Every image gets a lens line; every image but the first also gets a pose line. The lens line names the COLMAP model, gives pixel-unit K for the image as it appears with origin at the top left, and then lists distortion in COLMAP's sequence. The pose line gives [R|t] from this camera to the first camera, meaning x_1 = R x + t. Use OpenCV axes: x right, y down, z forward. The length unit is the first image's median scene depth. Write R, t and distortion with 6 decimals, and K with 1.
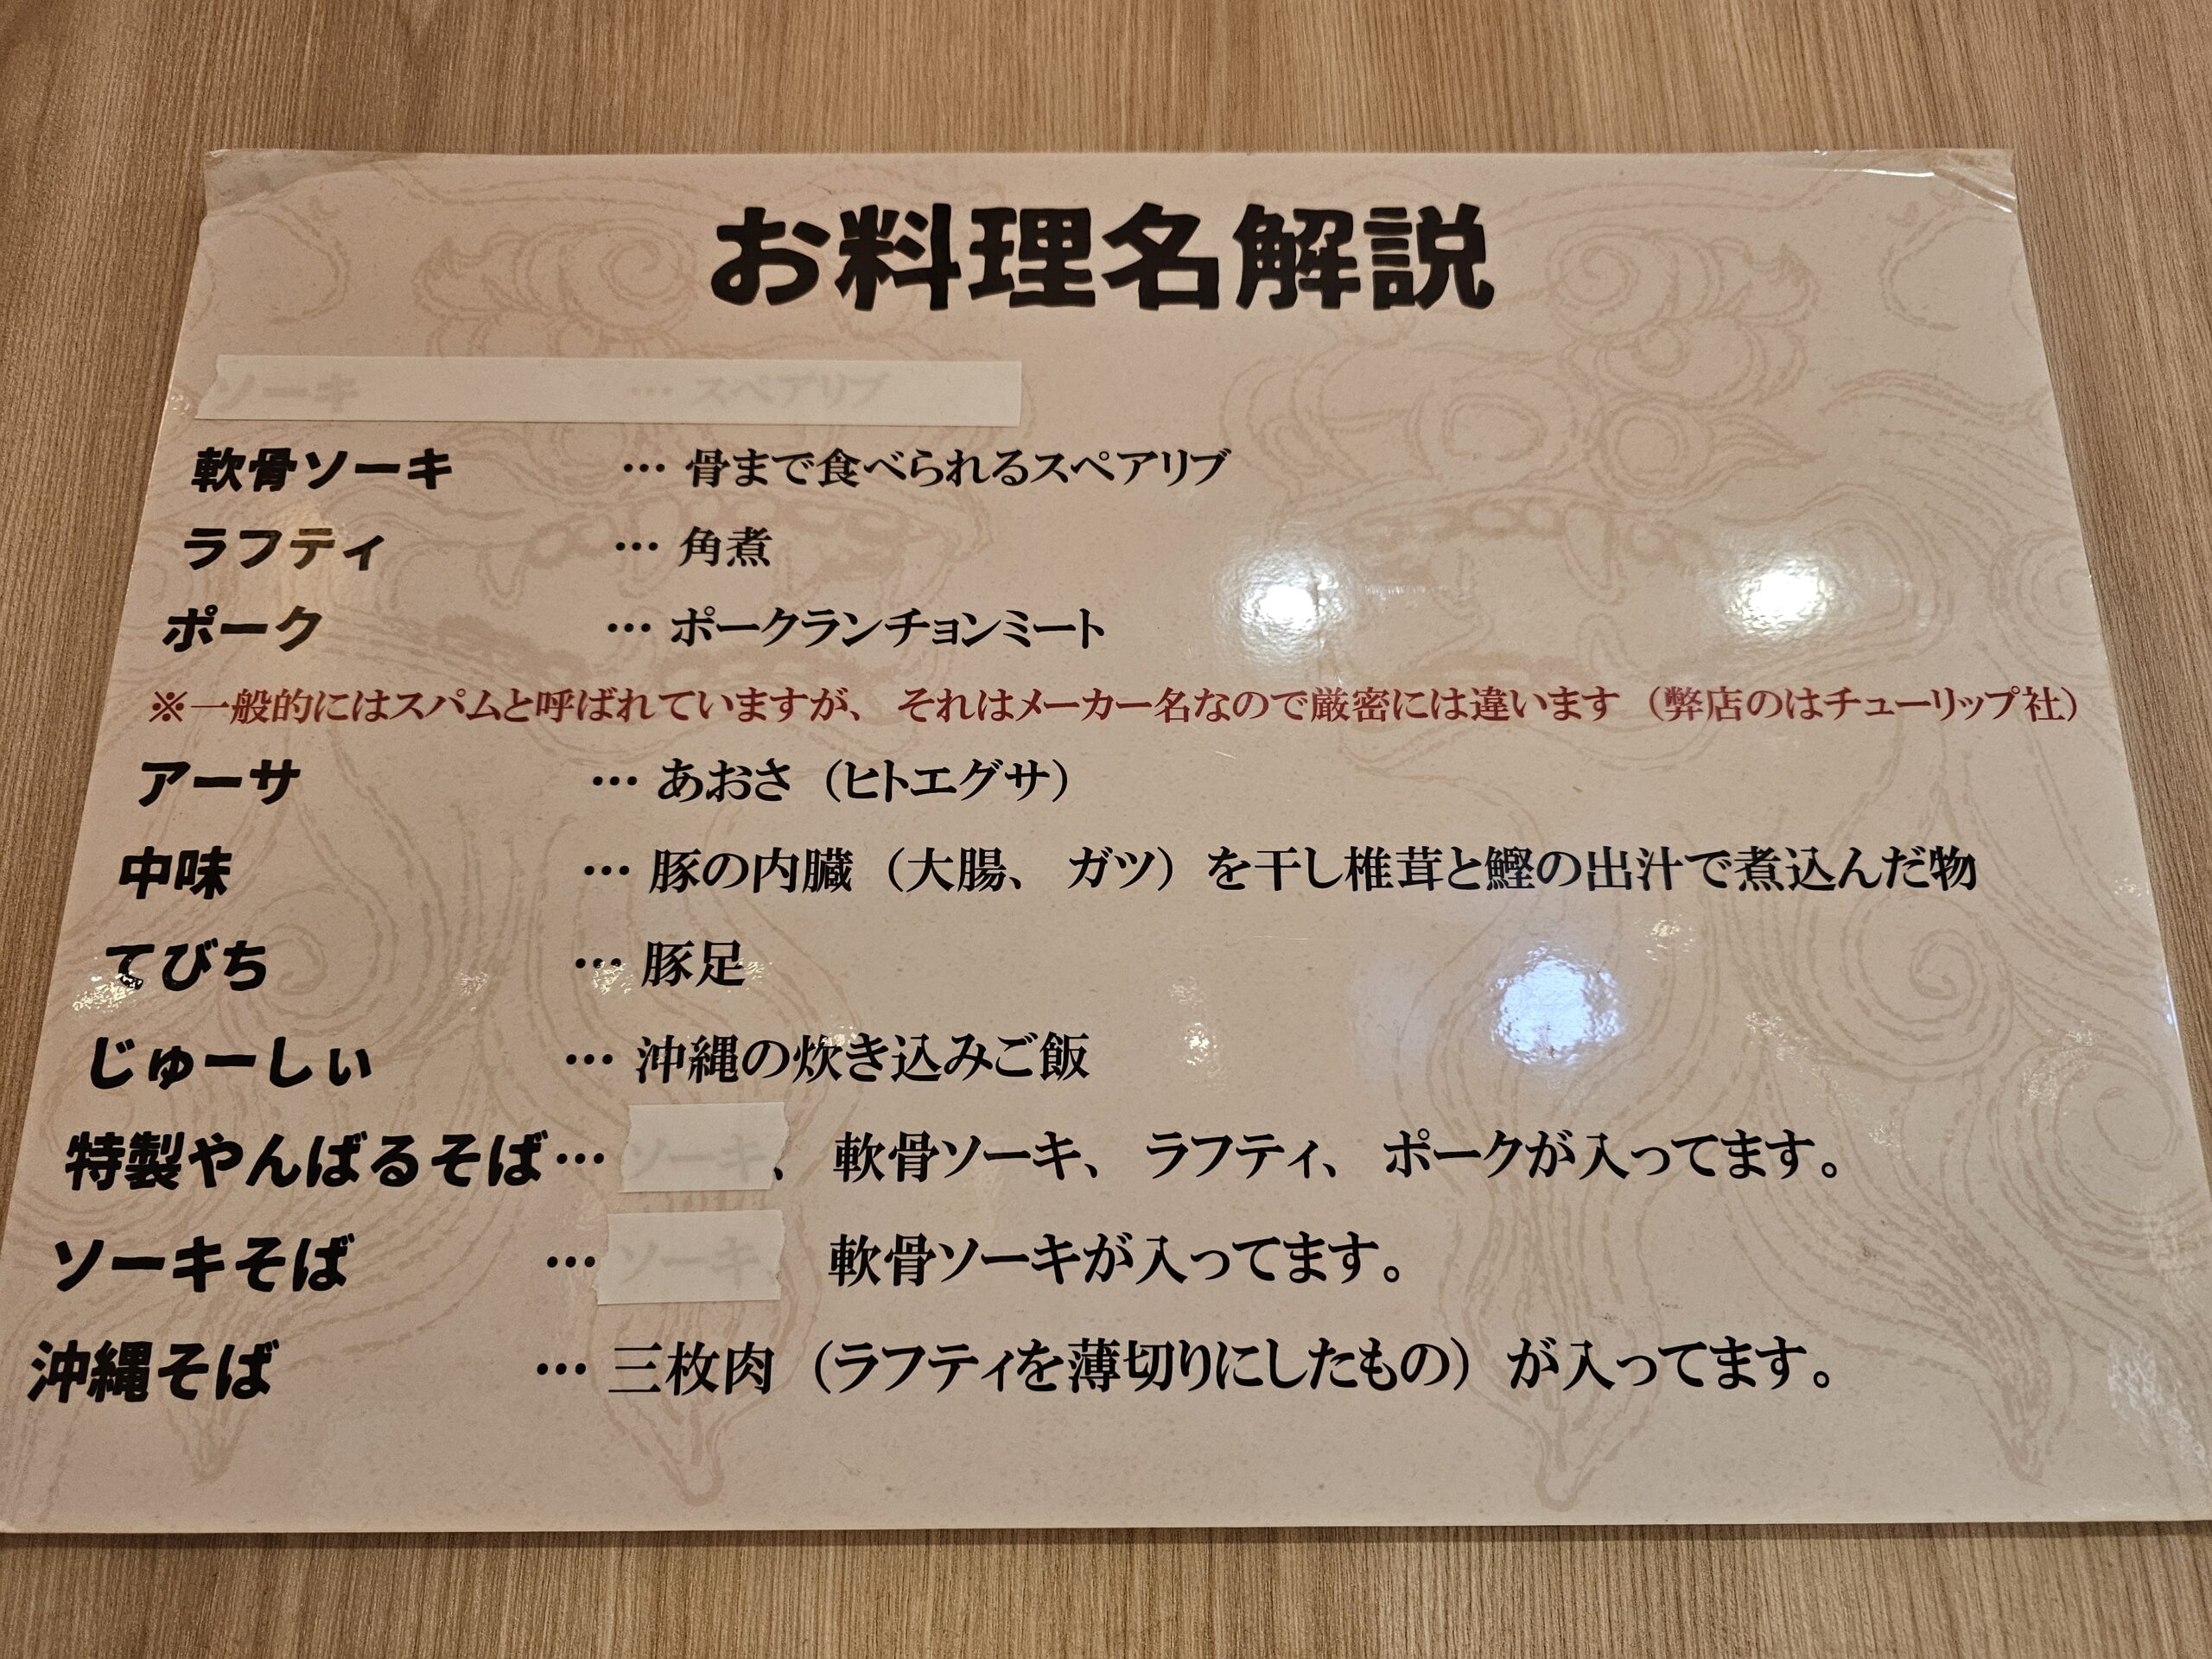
lens RADIAL K [[1518.4, 0, 1113.7], [0, 1518.4, 852.6], [0, 0, 1]] dist [0.066488, -0.075390]
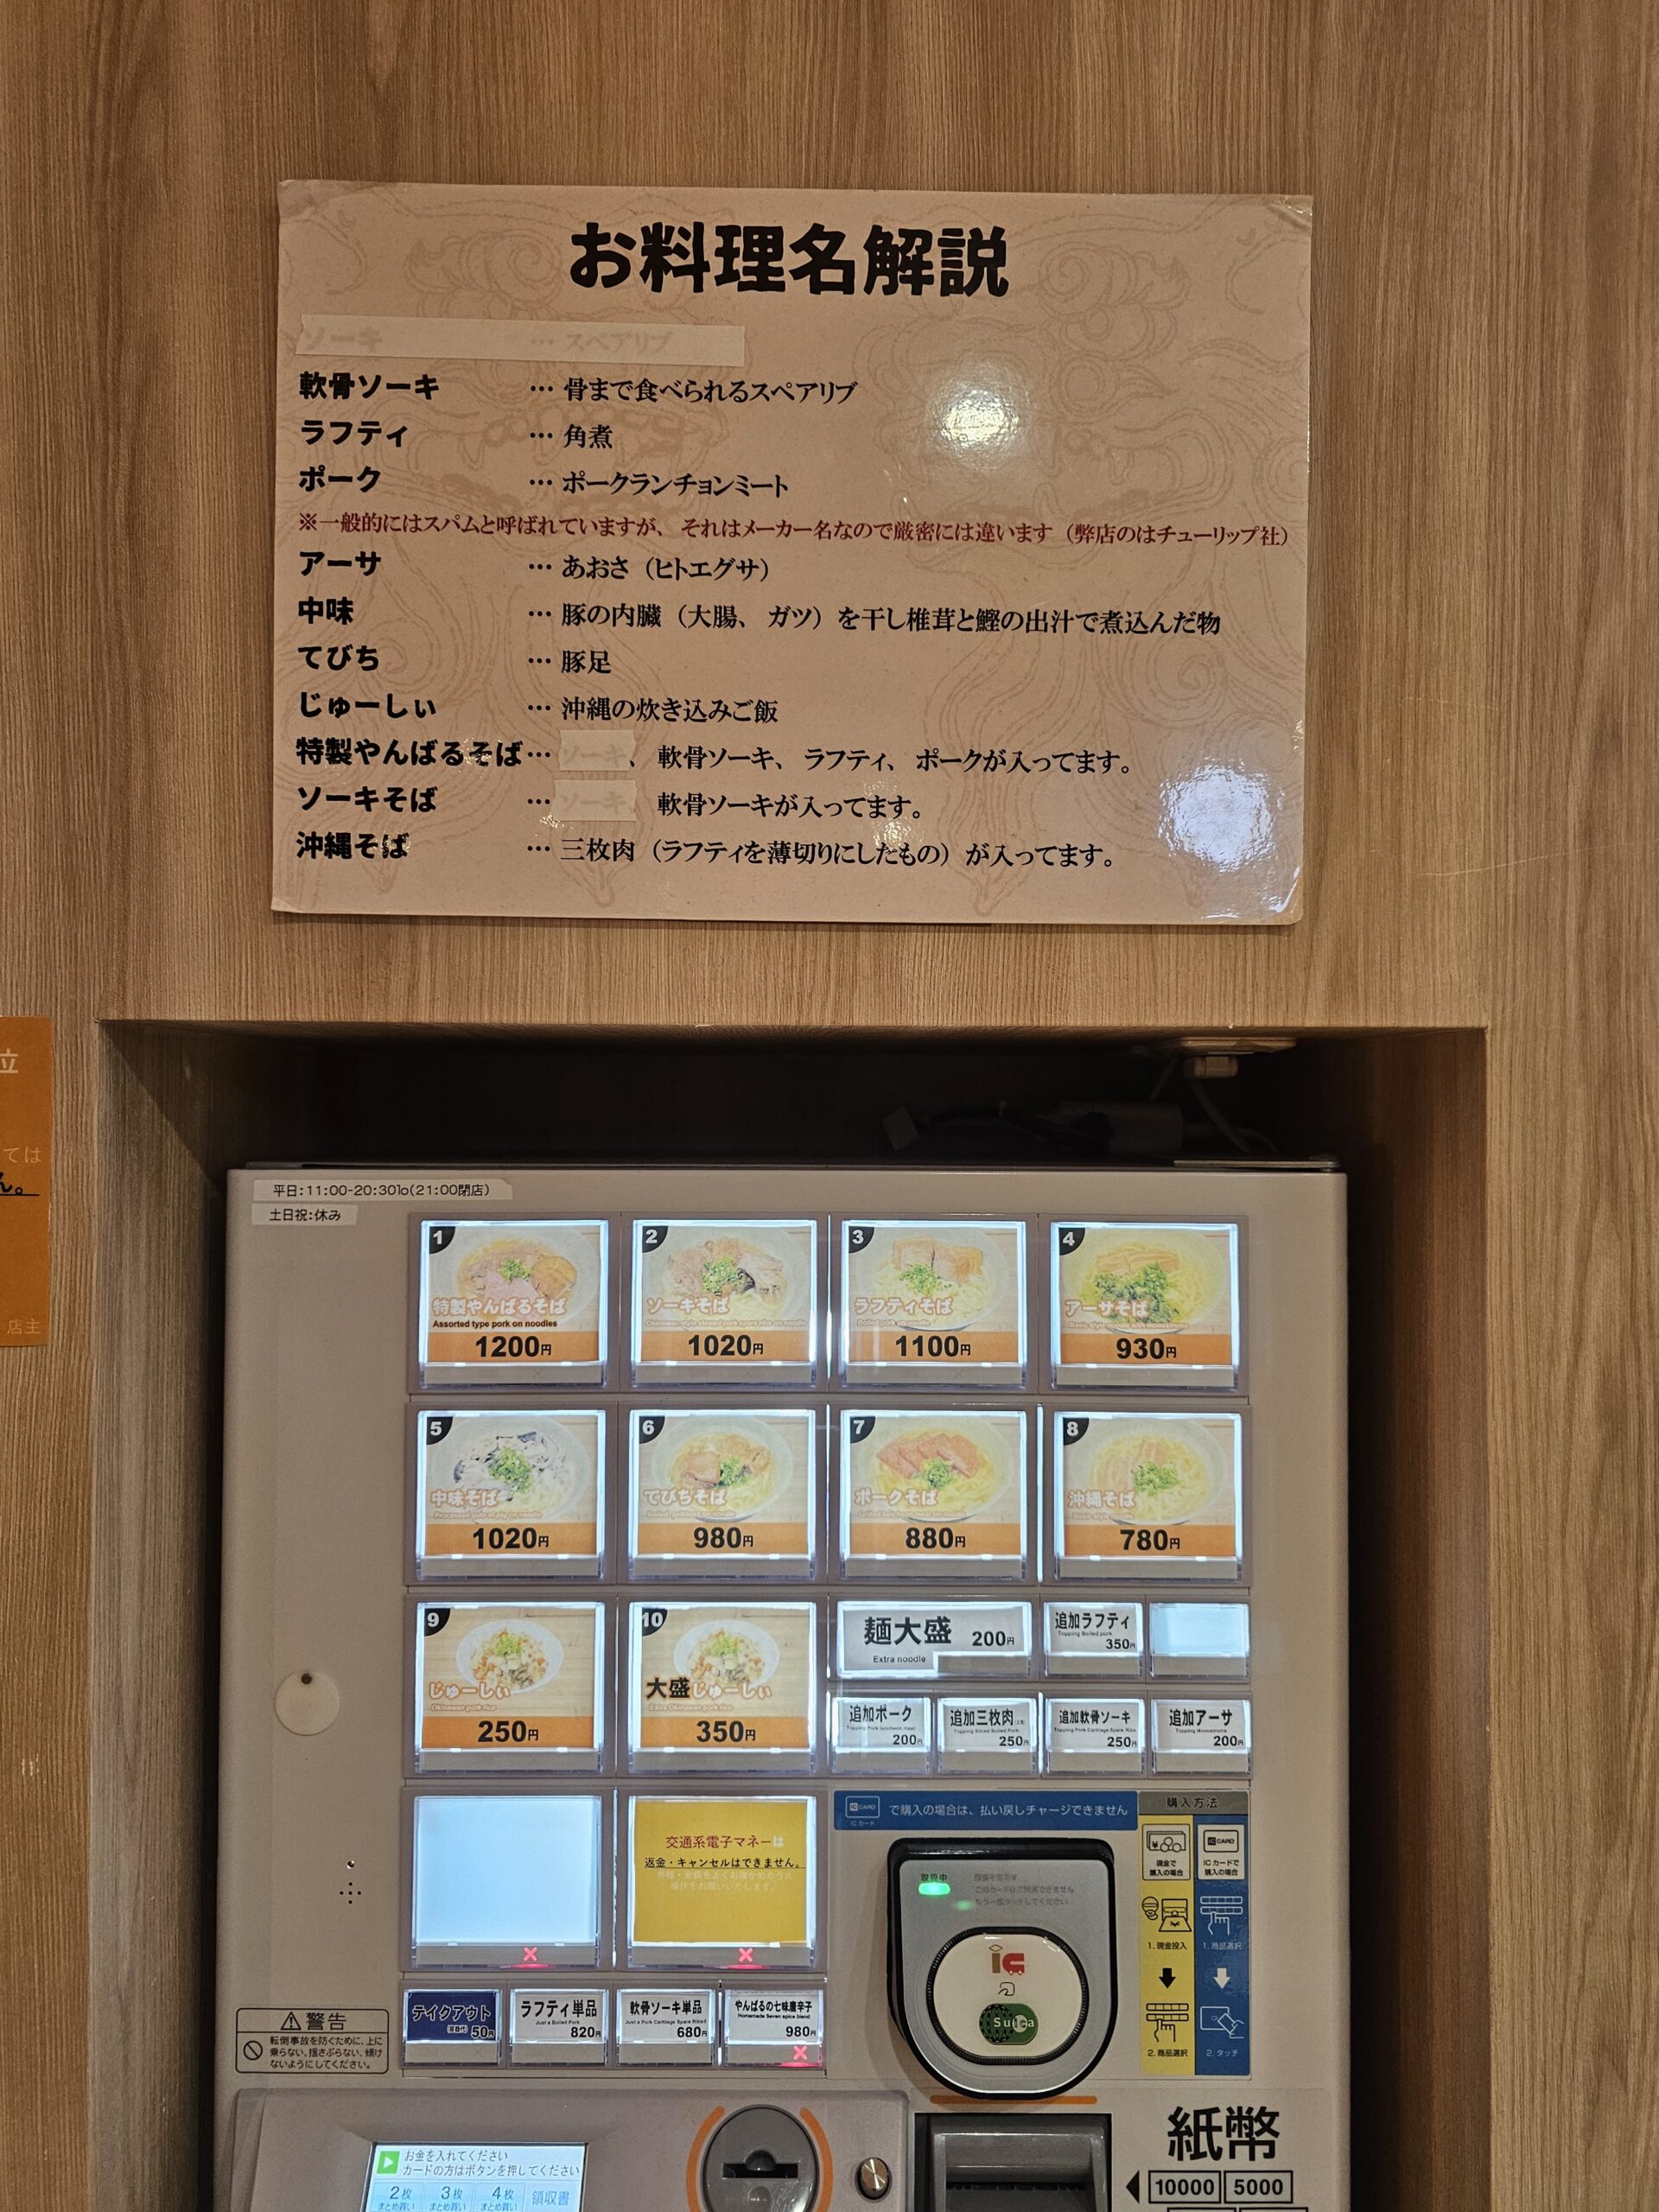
lens RADIAL K [[1518.4, 0, 829.5], [0, 1518.4, 1106.0], [0, 0, 1]] dist [0.066488, -0.075390]
pose [[0.999890, 0.013786, 0.005473, 0.046019], [-0.014740, 0.964614, 0.263256, 0.095541], [-0.001650, -0.263307, 0.964711, -1.059492]]
